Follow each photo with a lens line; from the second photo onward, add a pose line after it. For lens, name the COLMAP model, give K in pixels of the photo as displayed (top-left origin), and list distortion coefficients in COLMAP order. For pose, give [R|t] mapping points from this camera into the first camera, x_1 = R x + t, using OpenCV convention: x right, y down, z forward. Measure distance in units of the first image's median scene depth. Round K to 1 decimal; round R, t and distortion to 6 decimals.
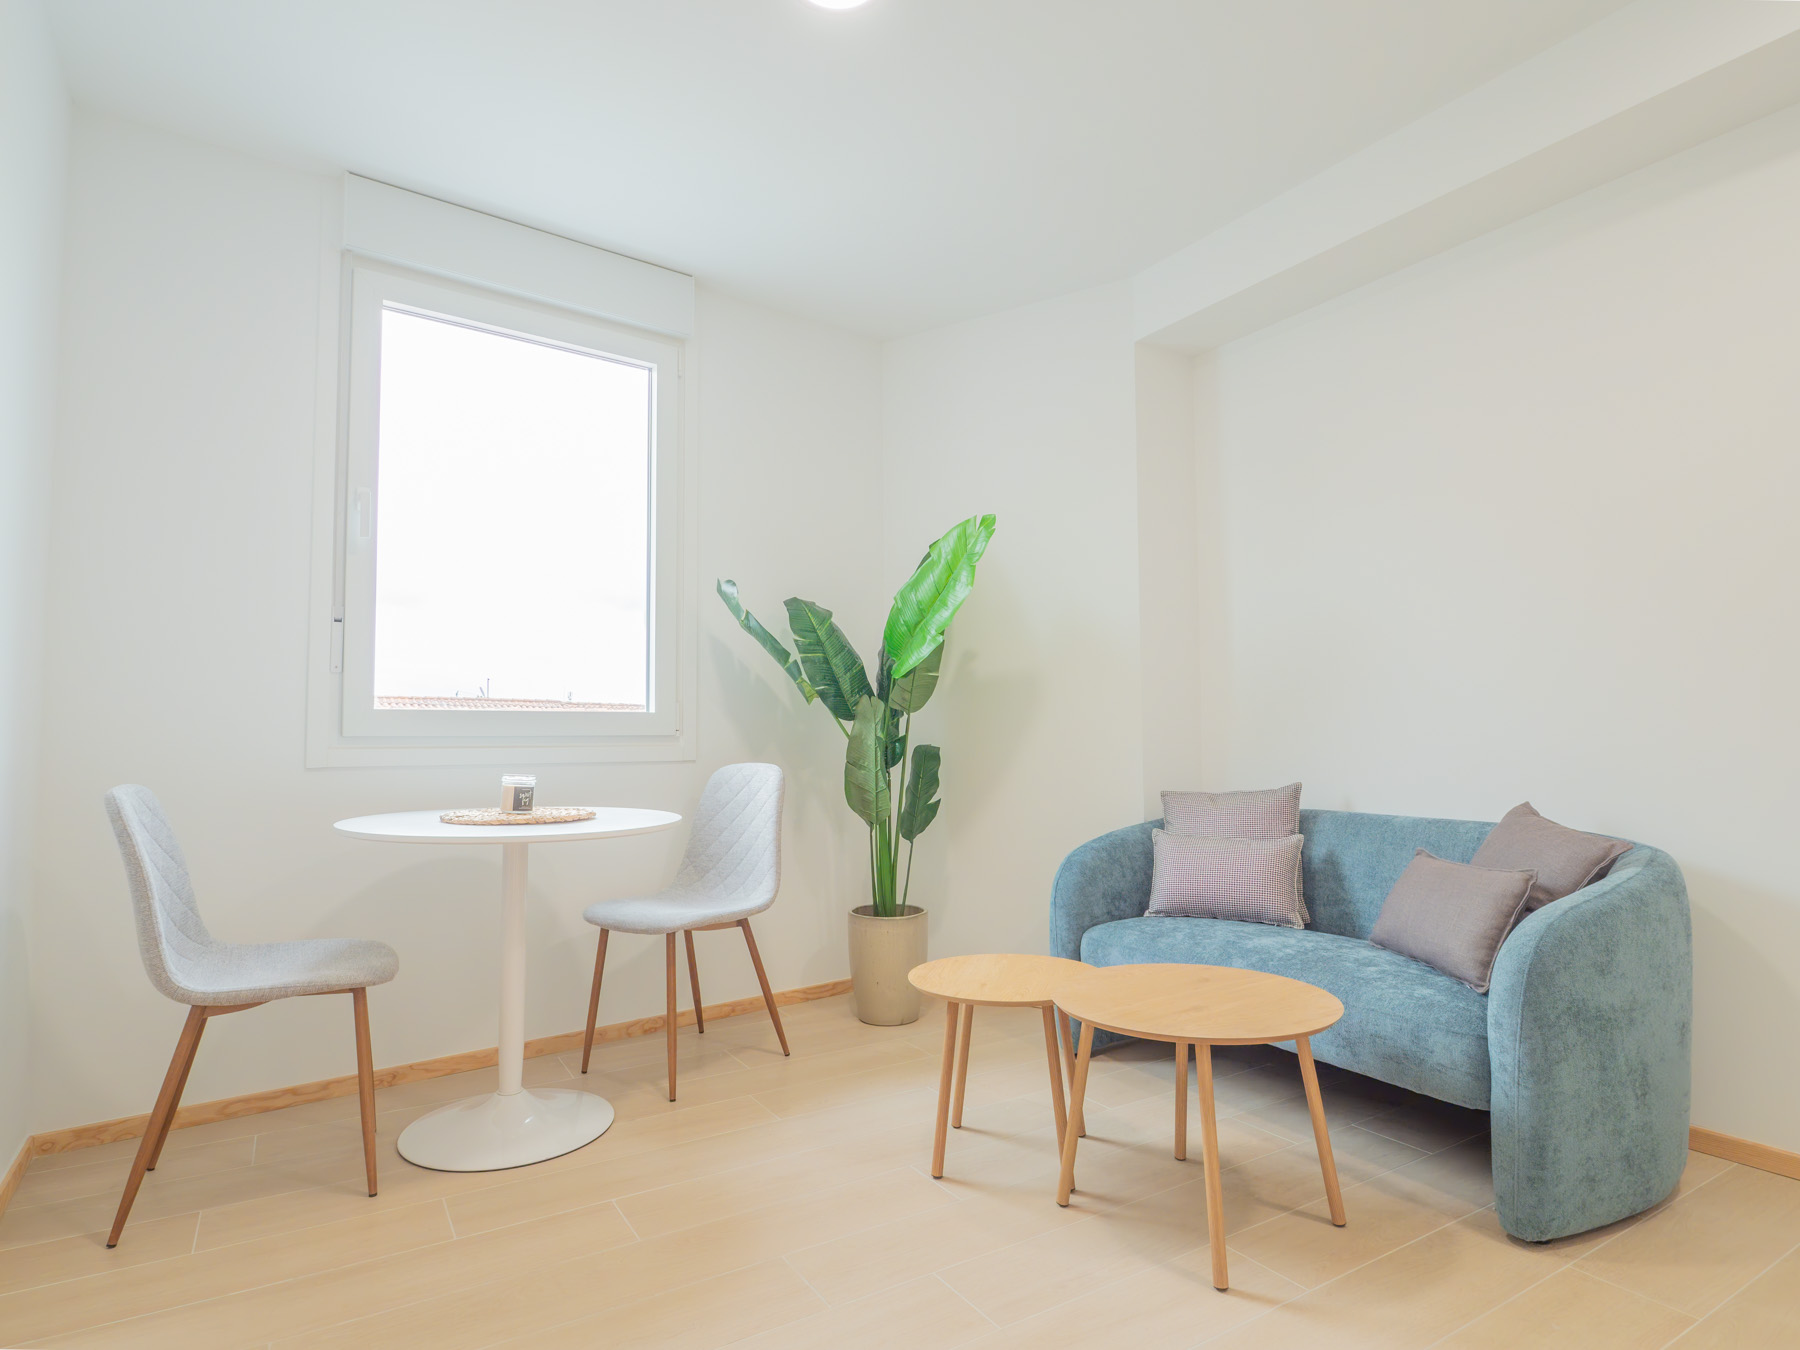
lens RADIAL K [[951.2, 0, 886.9], [0, 951.2, 673.8], [0, 0, 1]] dist [-0.018071, -0.003802]
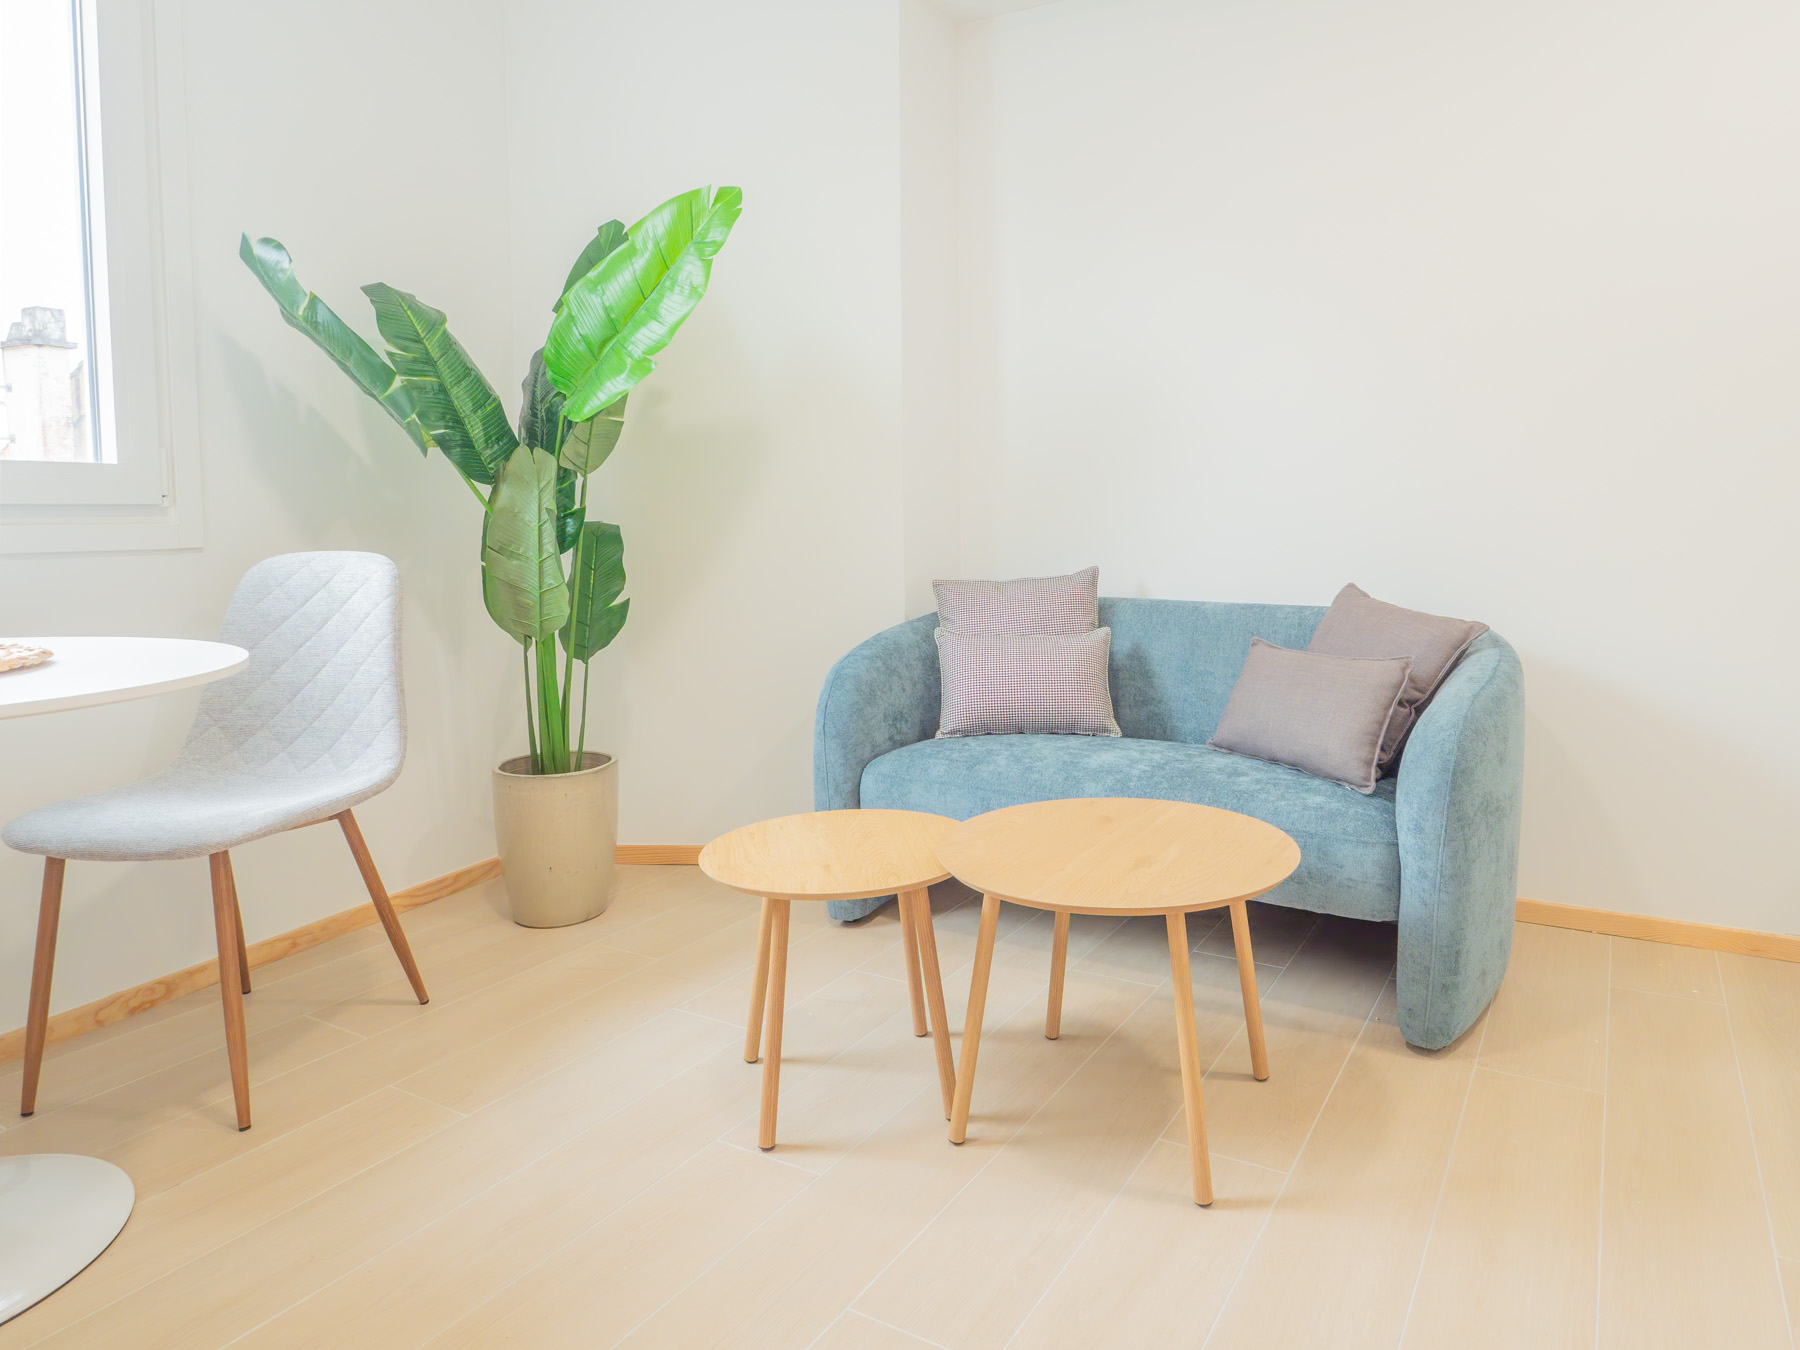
lens RADIAL K [[1014.1, 0, 812.3], [0, 1014.1, 574.0], [0, 0, 1]] dist [-0.007315, -0.005565]
pose [[0.862243, -0.023929, 0.505929, -0.215116], [-0.038034, 0.993004, 0.111787, 0.025866], [-0.505064, -0.115630, 0.855301, 0.307654]]
